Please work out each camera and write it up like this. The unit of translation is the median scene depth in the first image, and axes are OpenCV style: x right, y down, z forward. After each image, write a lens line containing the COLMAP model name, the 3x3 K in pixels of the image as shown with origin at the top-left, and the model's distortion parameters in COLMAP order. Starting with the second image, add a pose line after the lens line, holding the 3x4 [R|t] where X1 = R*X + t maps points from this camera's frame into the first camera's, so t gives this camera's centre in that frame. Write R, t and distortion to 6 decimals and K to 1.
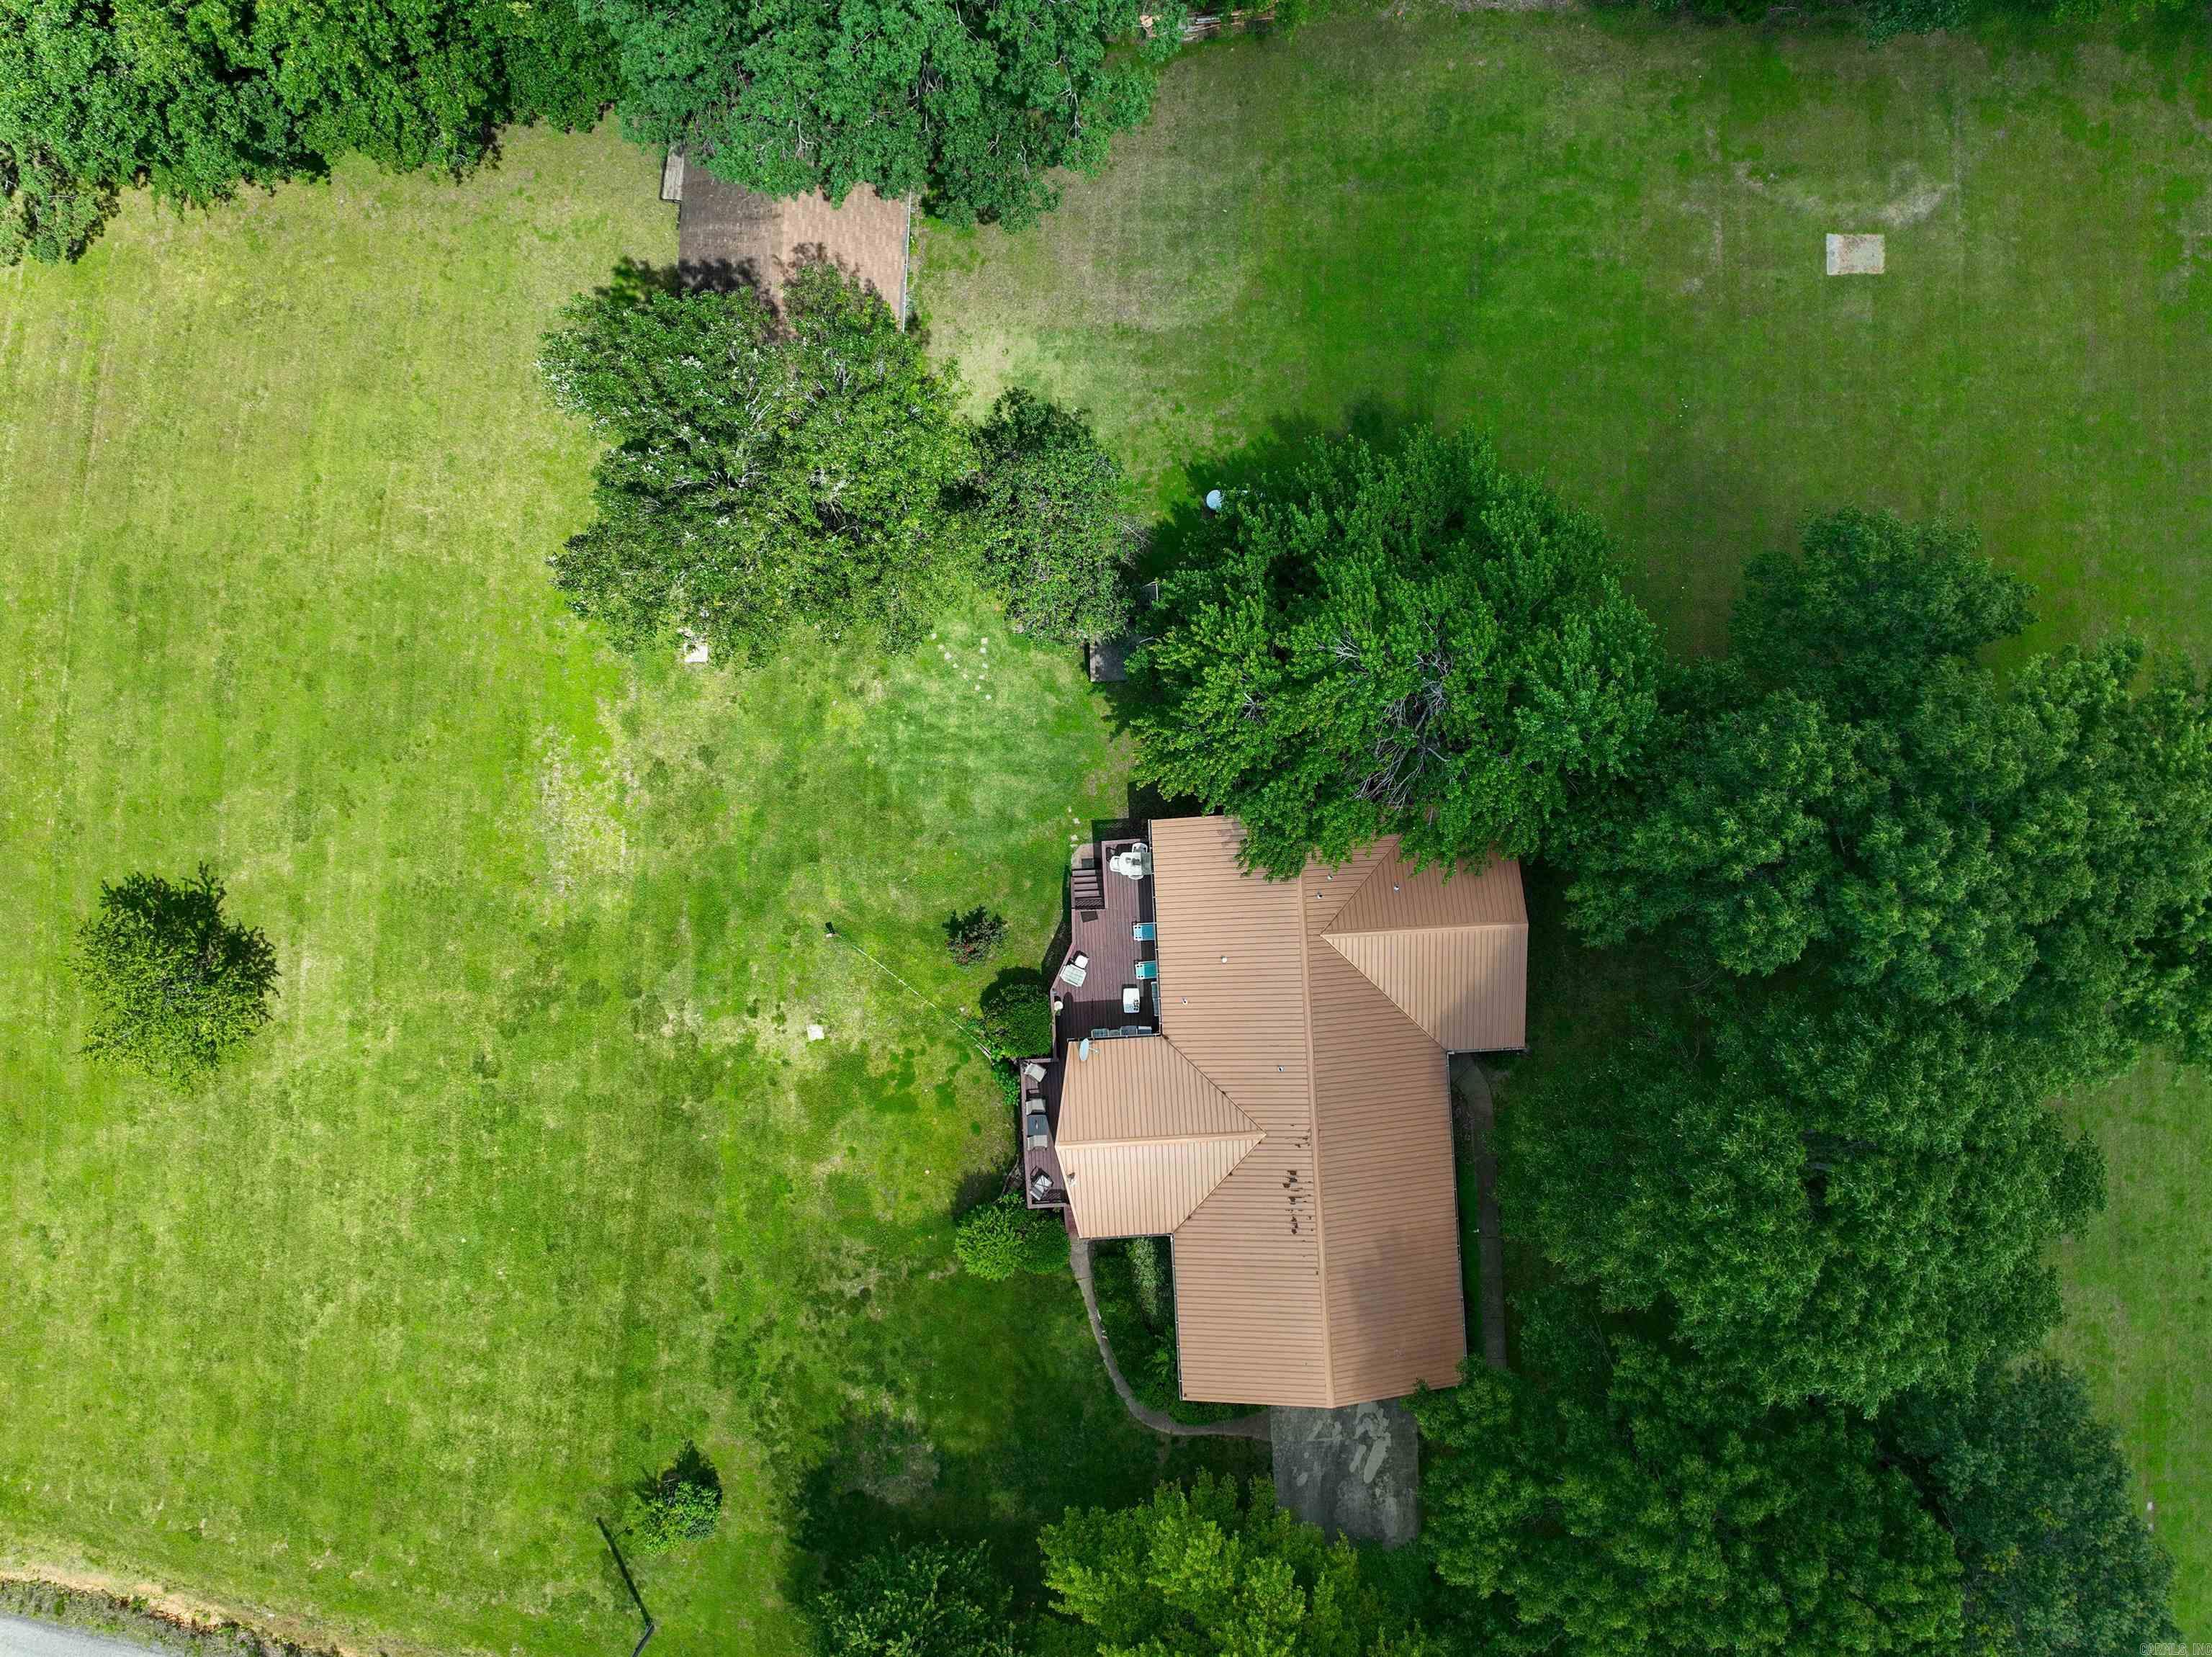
lens RADIAL K [[1568.0, 0, 1109.5], [0, 1568.0, 824.1], [0, 0, 1]] dist [-0.012887, 0.025747]
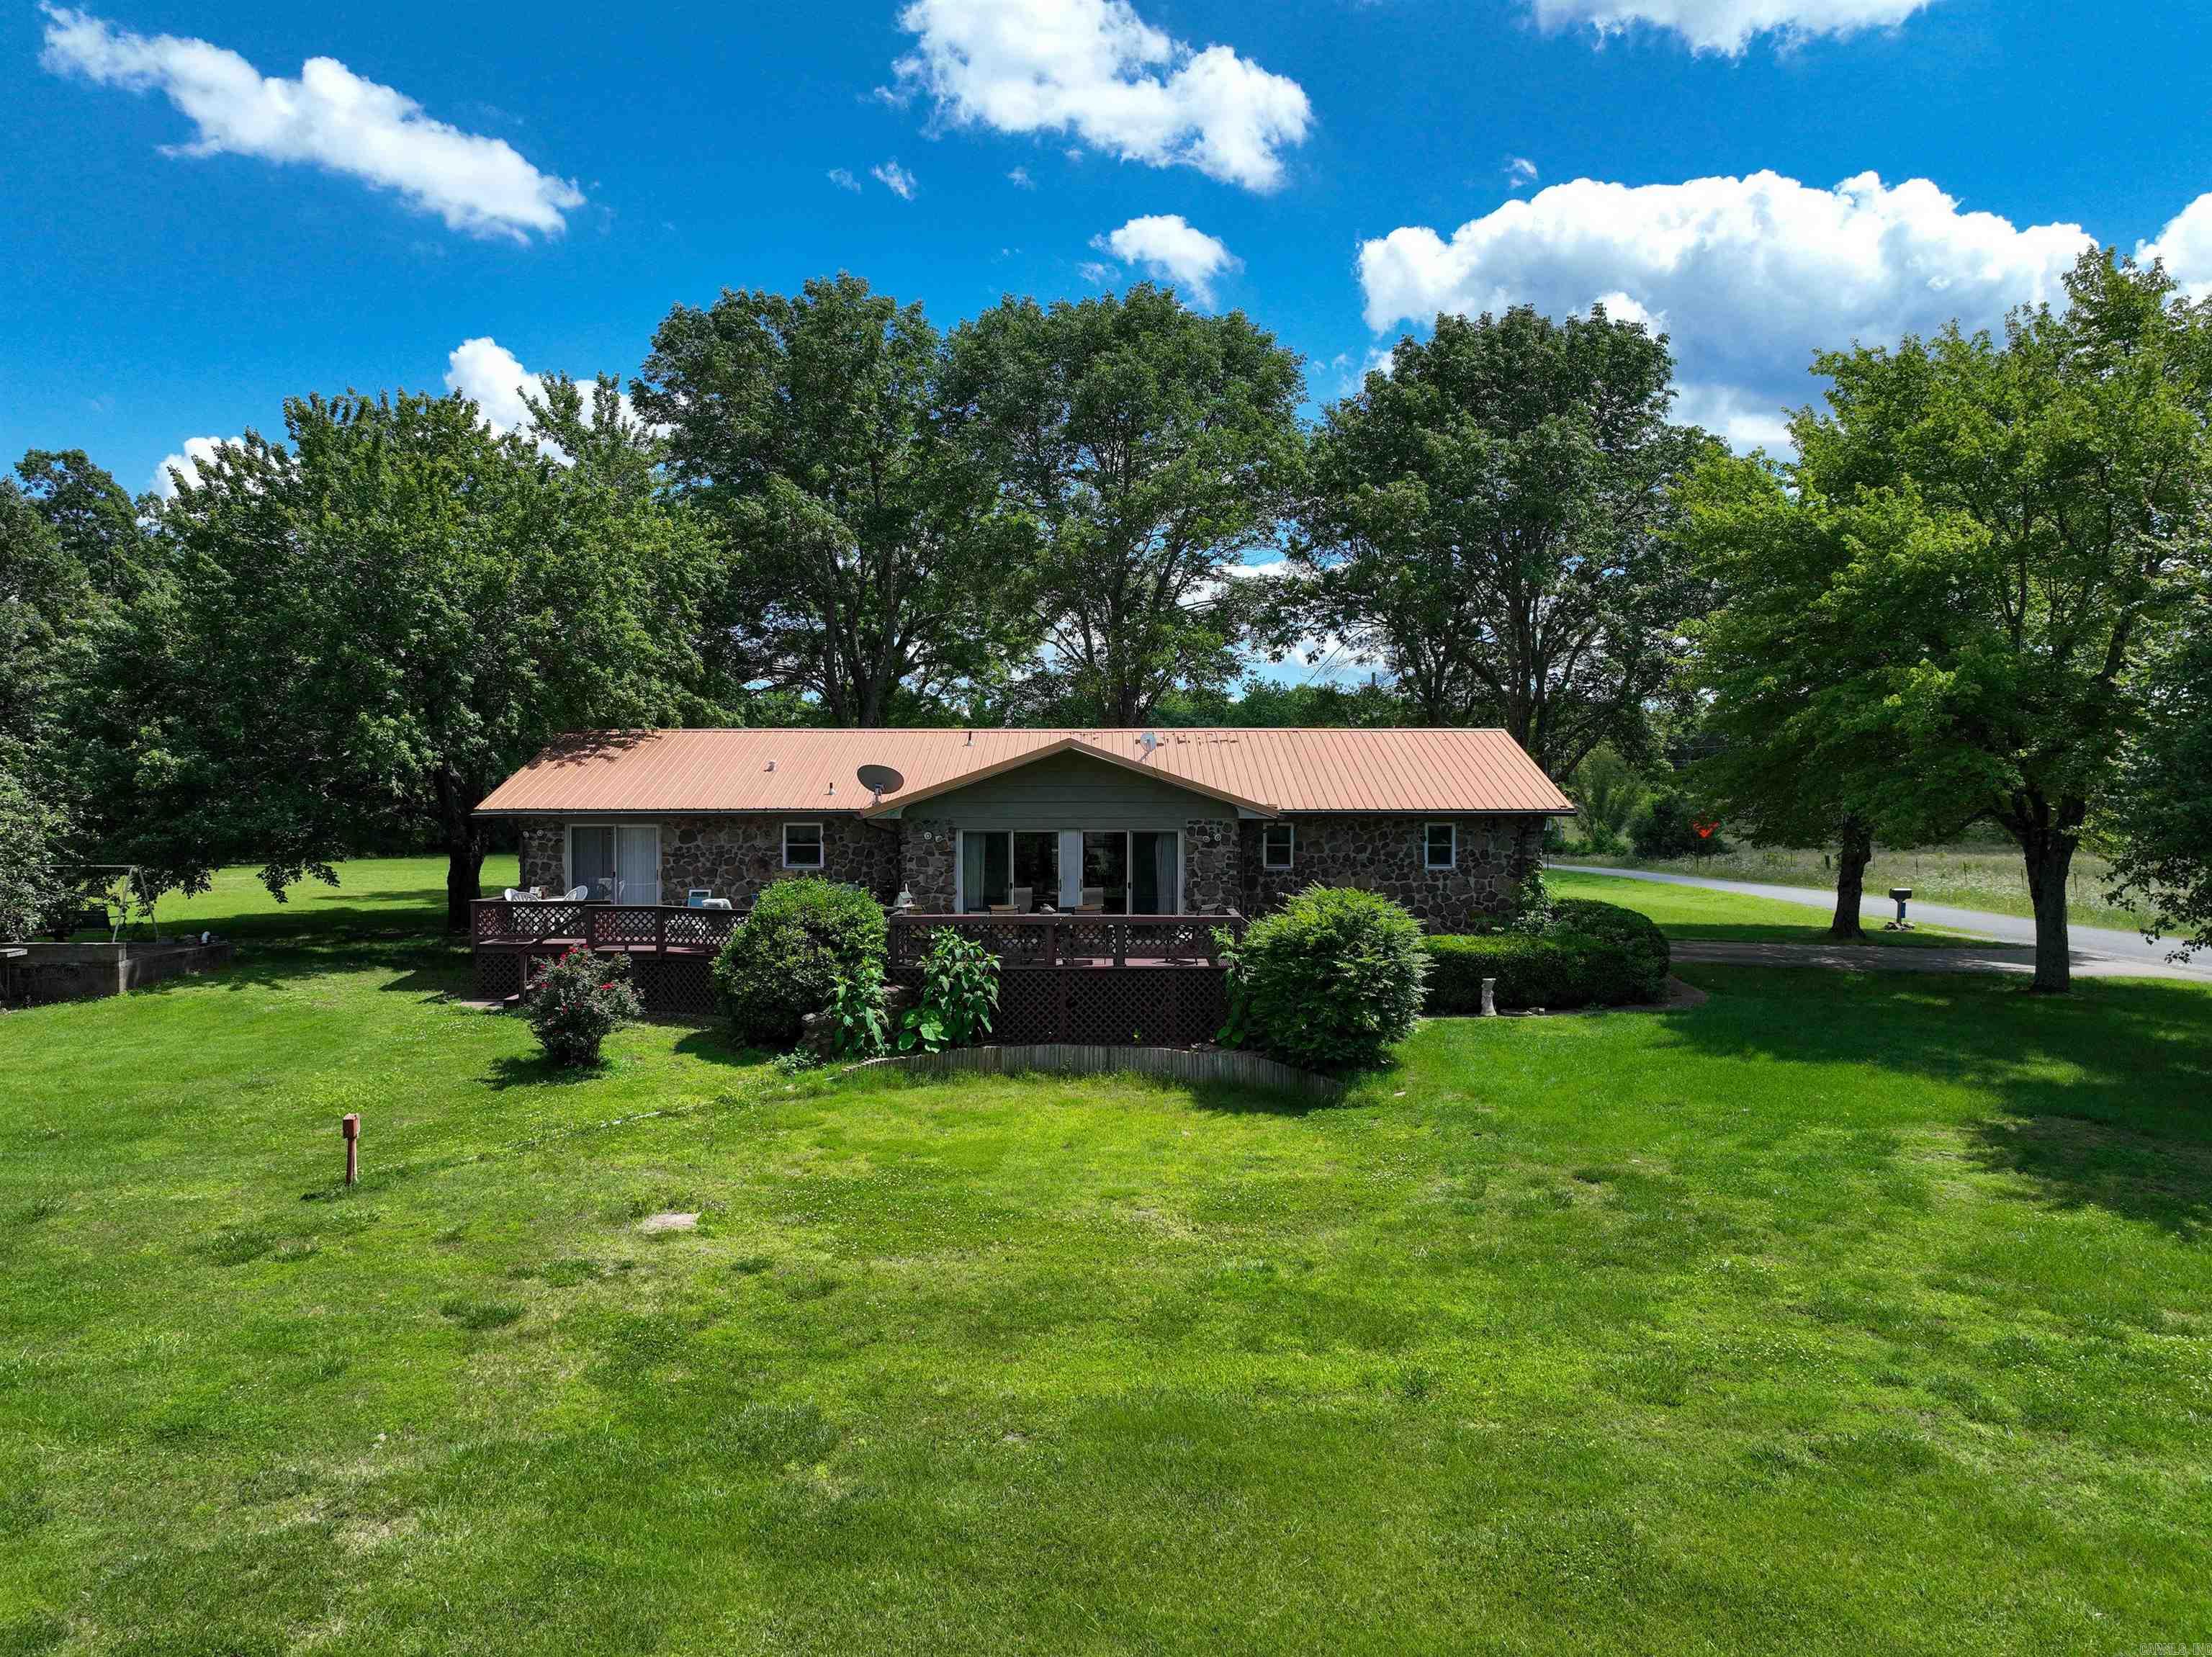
lens RADIAL K [[1568.0, 0, 1109.5], [0, 1568.0, 824.1], [0, 0, 1]] dist [-0.012887, 0.025747]
pose [[0.053339, -0.008021, 0.998544, -0.450790], [0.998199, 0.027917, -0.053096, 0.220063], [-0.027450, 0.999578, 0.009495, 0.923957]]
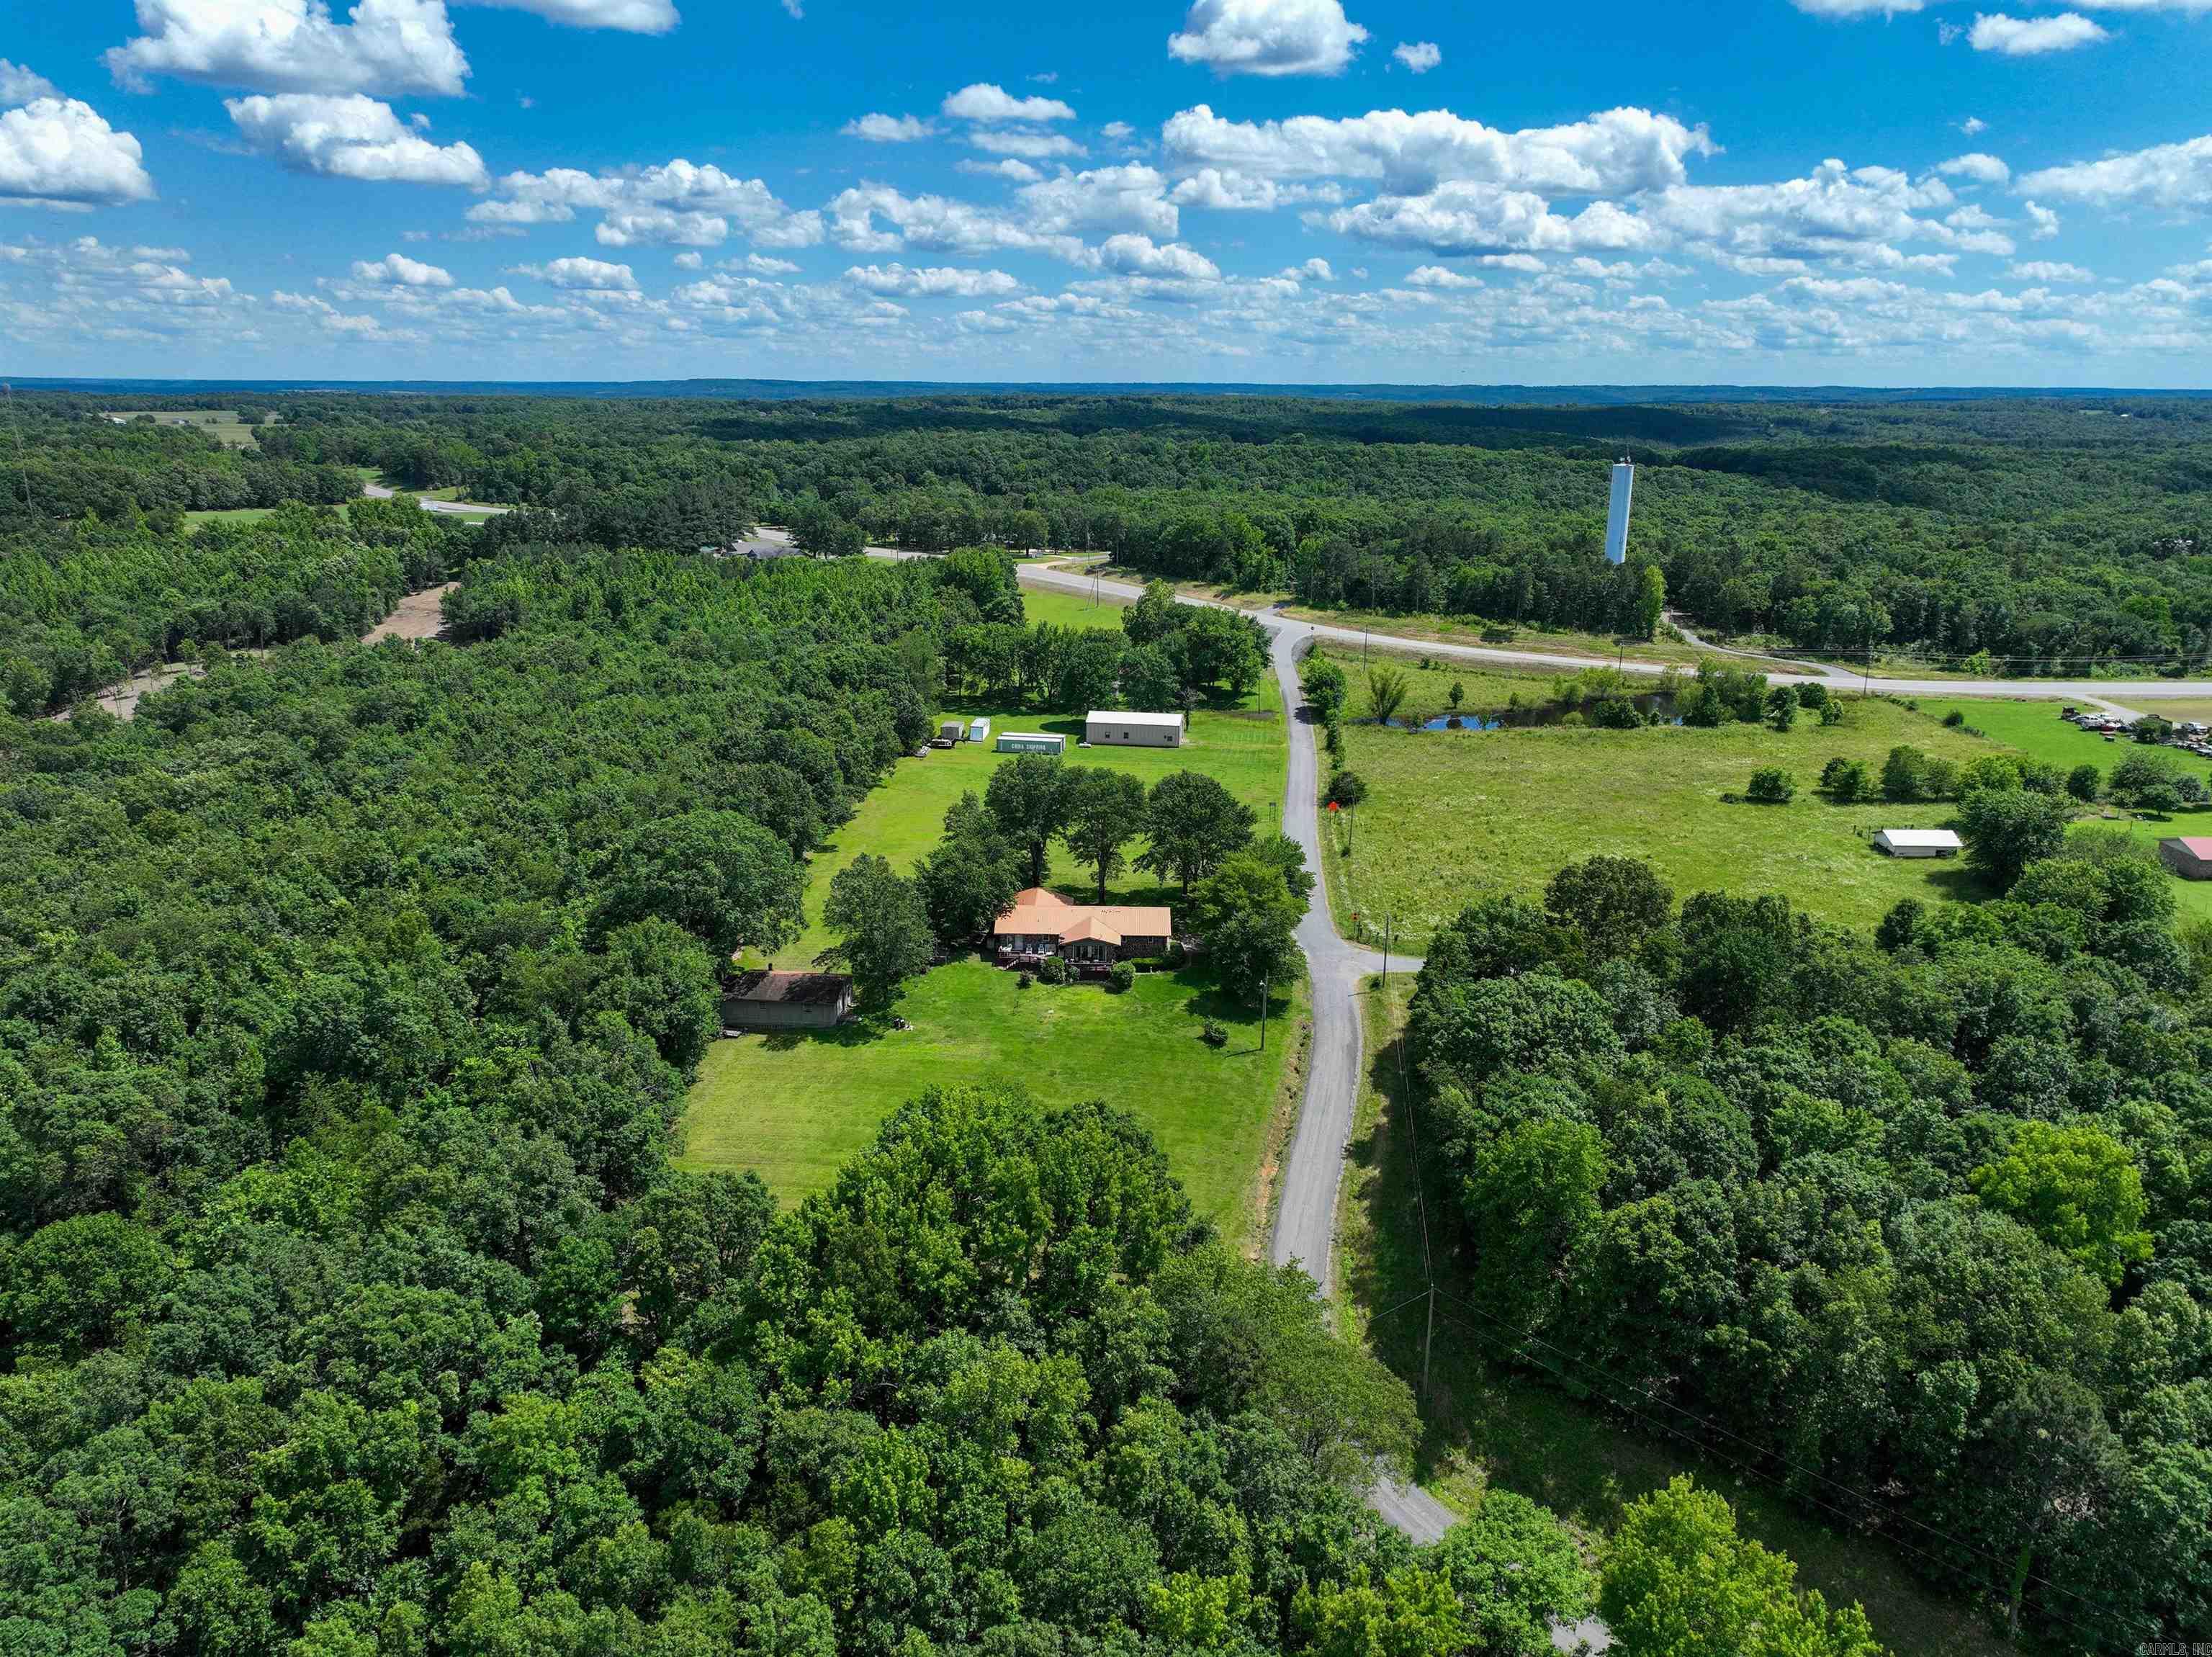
lens RADIAL K [[1568.0, 0, 1109.5], [0, 1568.0, 824.1], [0, 0, 1]] dist [-0.012887, 0.025747]
pose [[0.073810, -0.266327, 0.961053, -2.828010], [0.996651, 0.053715, -0.061659, 0.395992], [-0.035202, 0.962385, 0.269400, -0.102764]]
